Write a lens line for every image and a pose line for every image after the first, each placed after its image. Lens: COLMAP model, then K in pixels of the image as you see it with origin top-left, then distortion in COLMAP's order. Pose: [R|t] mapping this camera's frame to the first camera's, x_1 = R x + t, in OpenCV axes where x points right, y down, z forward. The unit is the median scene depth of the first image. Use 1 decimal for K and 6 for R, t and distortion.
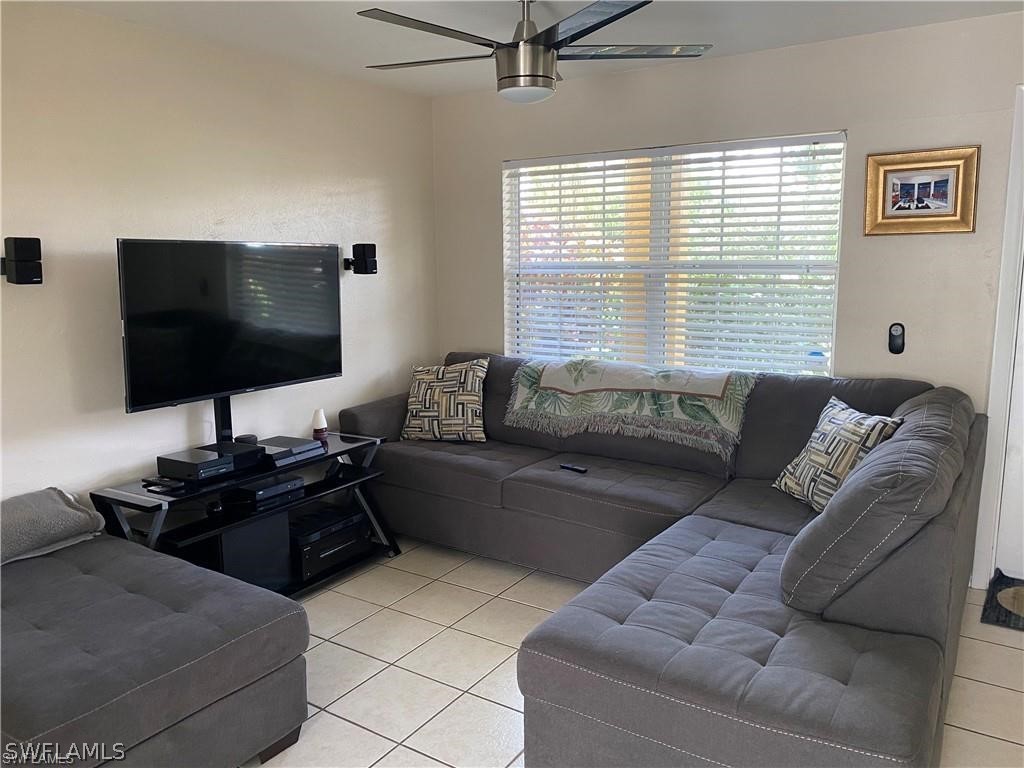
lens RADIAL K [[783.4, 0, 508.1], [0, 783.4, 384.6], [0, 0, 1]] dist [0.045237, -0.018450]
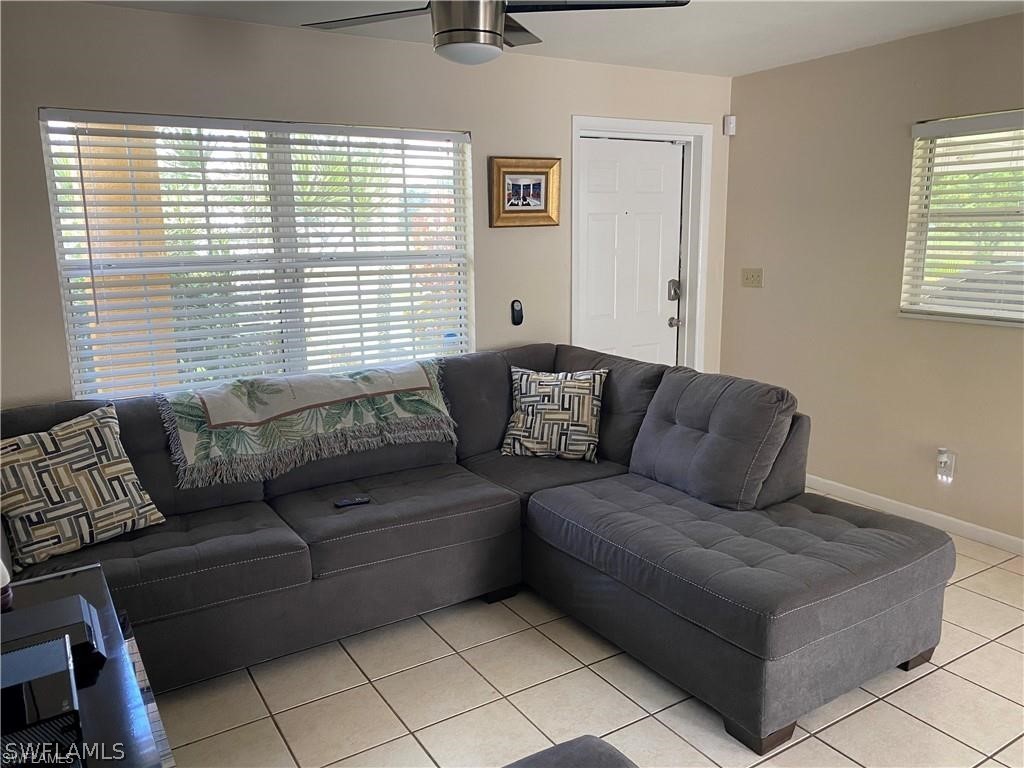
lens RADIAL K [[783.4, 0, 510.2], [0, 783.4, 383.8], [0, 0, 1]] dist [0.045237, -0.018450]
pose [[0.411503, -0.172382, 0.894958, -0.584449], [0.170150, 0.979217, 0.110376, -0.081607], [-0.895385, 0.106857, 0.432282, 0.480074]]
